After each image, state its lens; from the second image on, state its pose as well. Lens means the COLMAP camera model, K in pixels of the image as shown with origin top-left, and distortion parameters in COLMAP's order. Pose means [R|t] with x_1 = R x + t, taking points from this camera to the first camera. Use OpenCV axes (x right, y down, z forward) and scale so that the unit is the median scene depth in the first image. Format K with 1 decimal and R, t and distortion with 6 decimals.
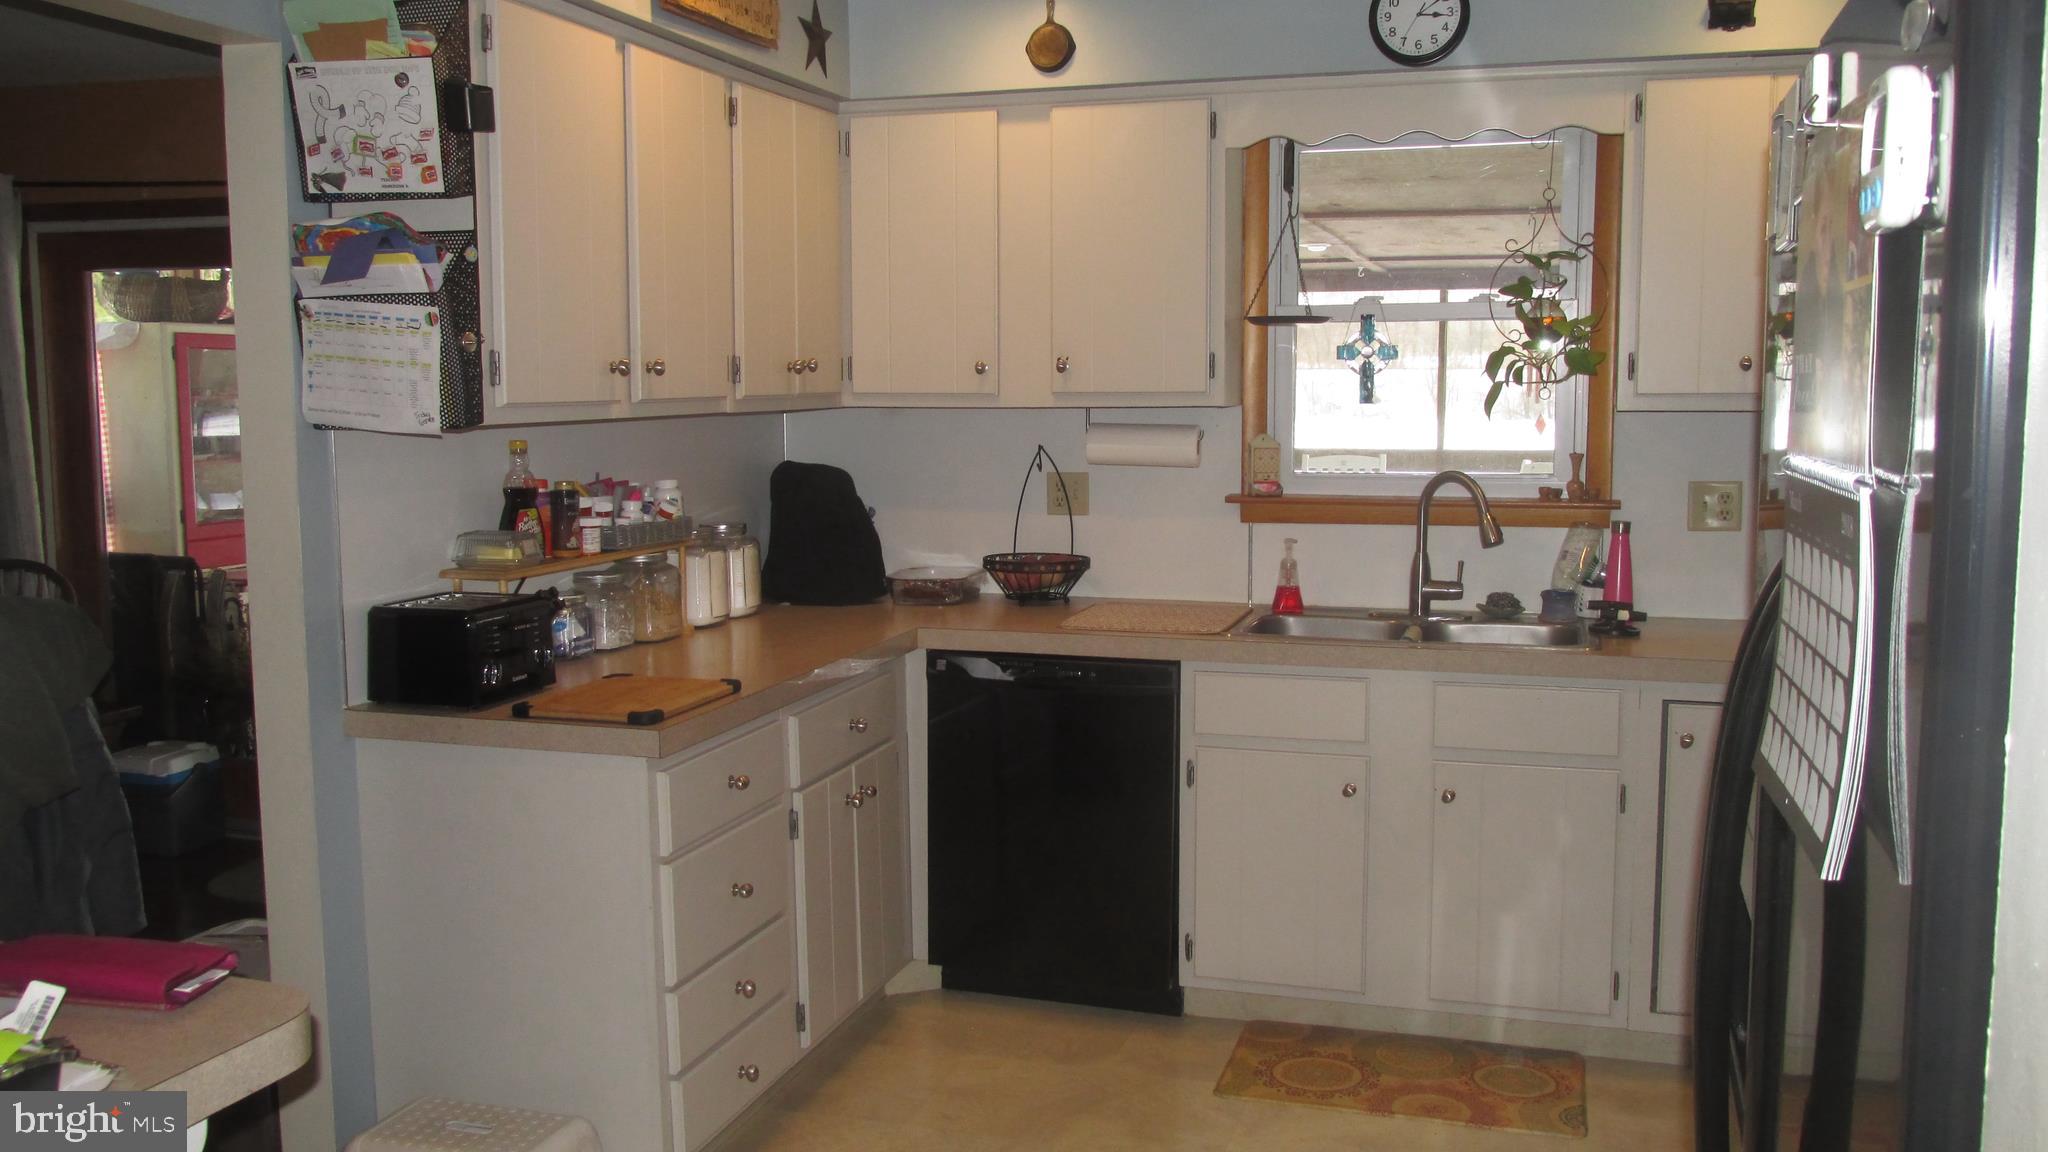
lens RADIAL K [[1718.6, 0, 1027.4], [0, 1718.6, 573.4], [0, 0, 1]] dist [-0.020469, 0.010131]
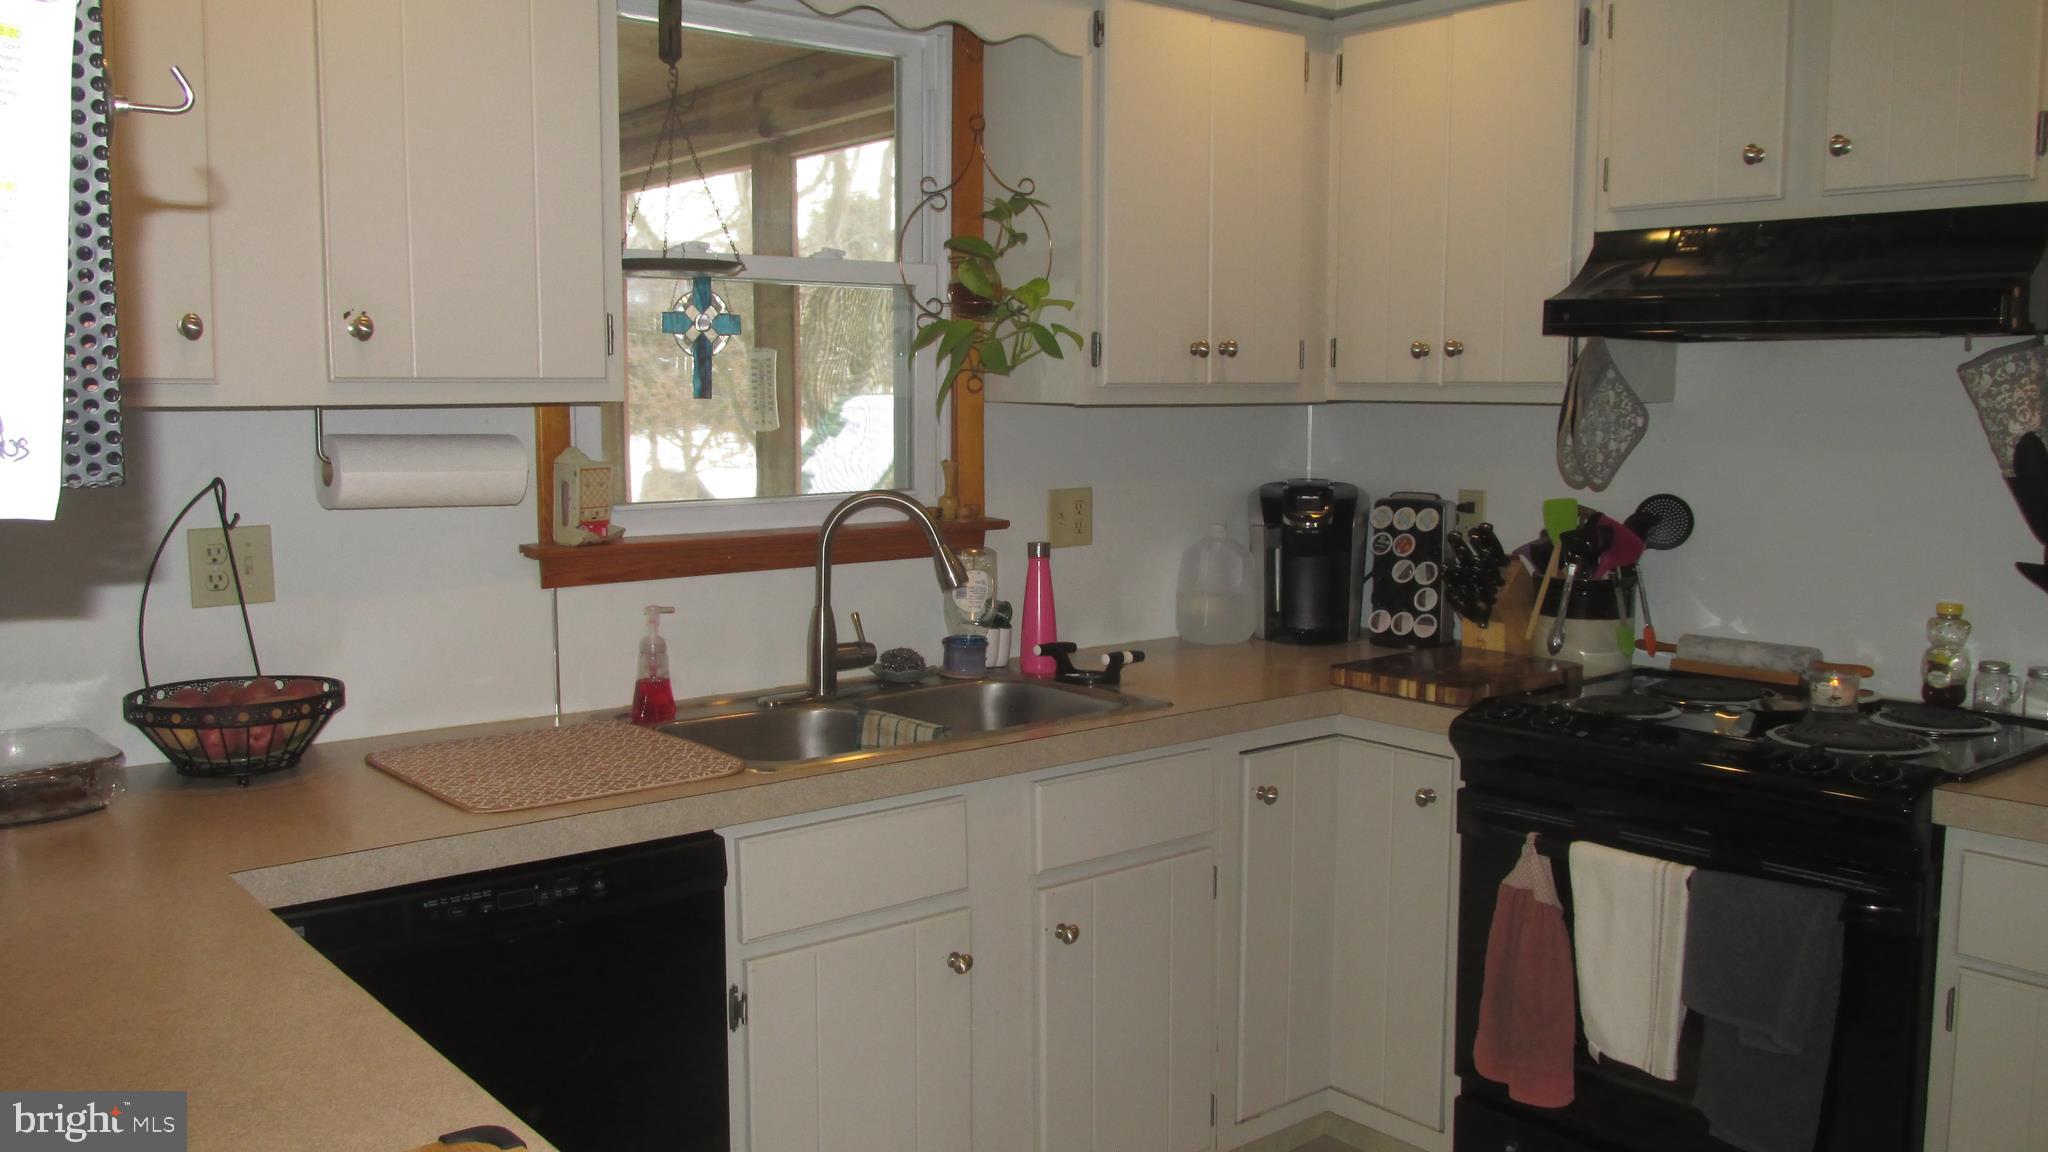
lens RADIAL K [[1718.6, 0, 1023.6], [0, 1718.6, 580.3], [0, 0, 1]] dist [-0.020469, 0.010131]
pose [[0.536704, -0.090634, 0.838889, -0.315218], [0.088274, 0.994790, 0.051002, -0.050519], [-0.839140, 0.046679, 0.541908, 0.526785]]
